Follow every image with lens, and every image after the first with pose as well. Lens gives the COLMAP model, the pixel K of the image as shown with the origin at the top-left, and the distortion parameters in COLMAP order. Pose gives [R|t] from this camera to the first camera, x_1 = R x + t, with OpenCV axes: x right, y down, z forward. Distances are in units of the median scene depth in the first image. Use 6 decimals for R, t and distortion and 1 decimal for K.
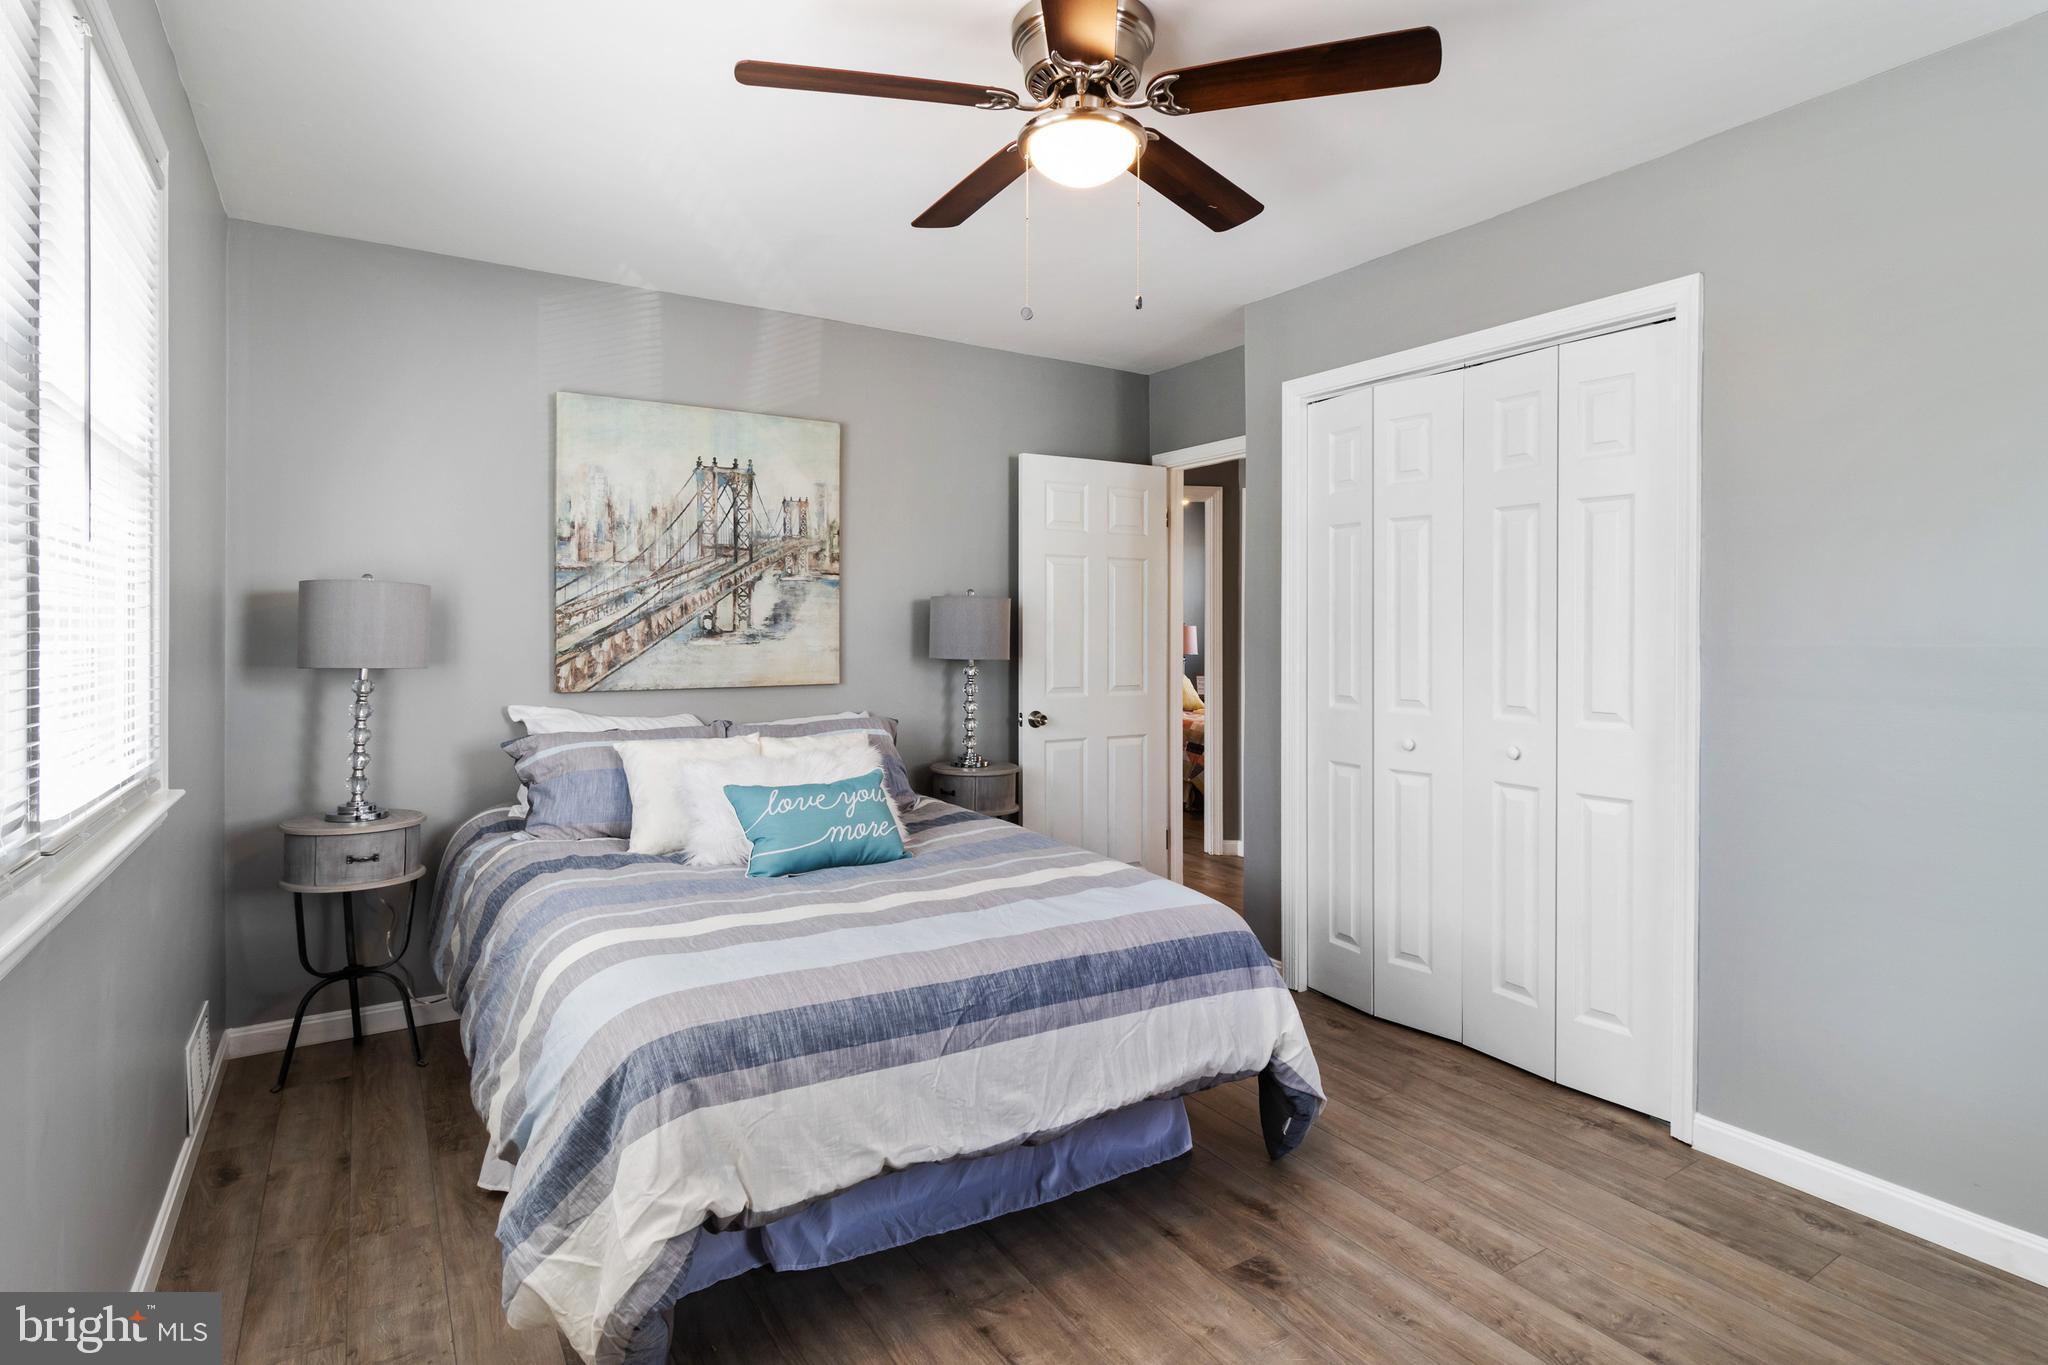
lens RADIAL K [[1040.6, 0, 1030.4], [0, 1040.6, 633.1], [0, 0, 1]] dist [0.002238, 0.000344]
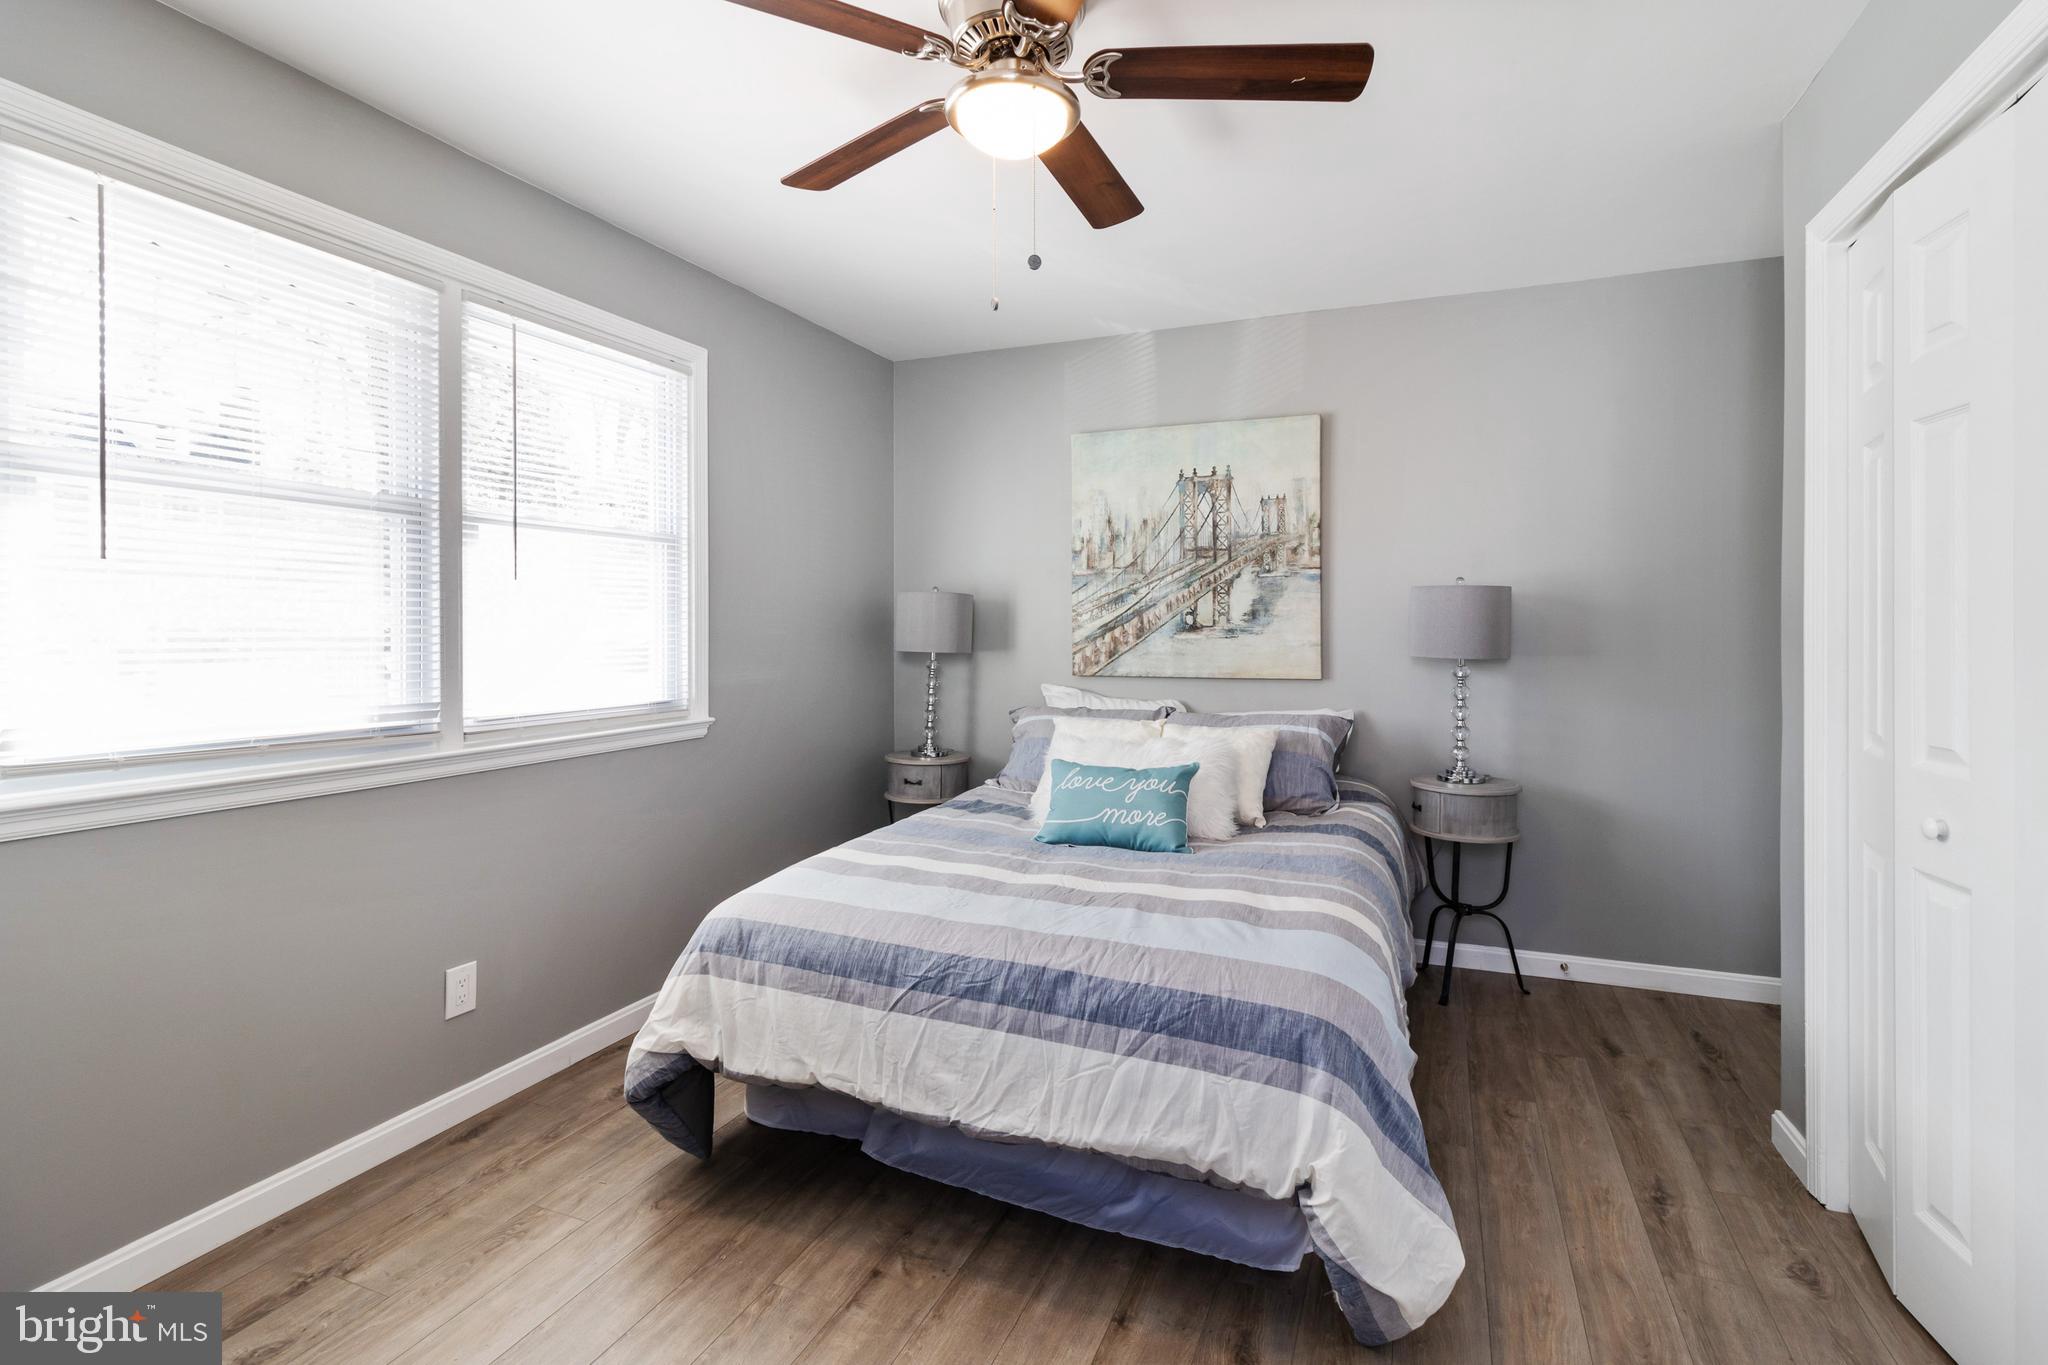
lens RADIAL K [[959.6, 0, 1039.8], [0, 959.6, 628.3], [0, 0, 1]] dist [0.002451, -0.000012]
pose [[0.583694, -0.000398, -0.811973, 0.436276], [-0.000583, 0.999999, -0.000910, 0.001561], [0.811973, 0.001004, 0.583694, 0.281944]]
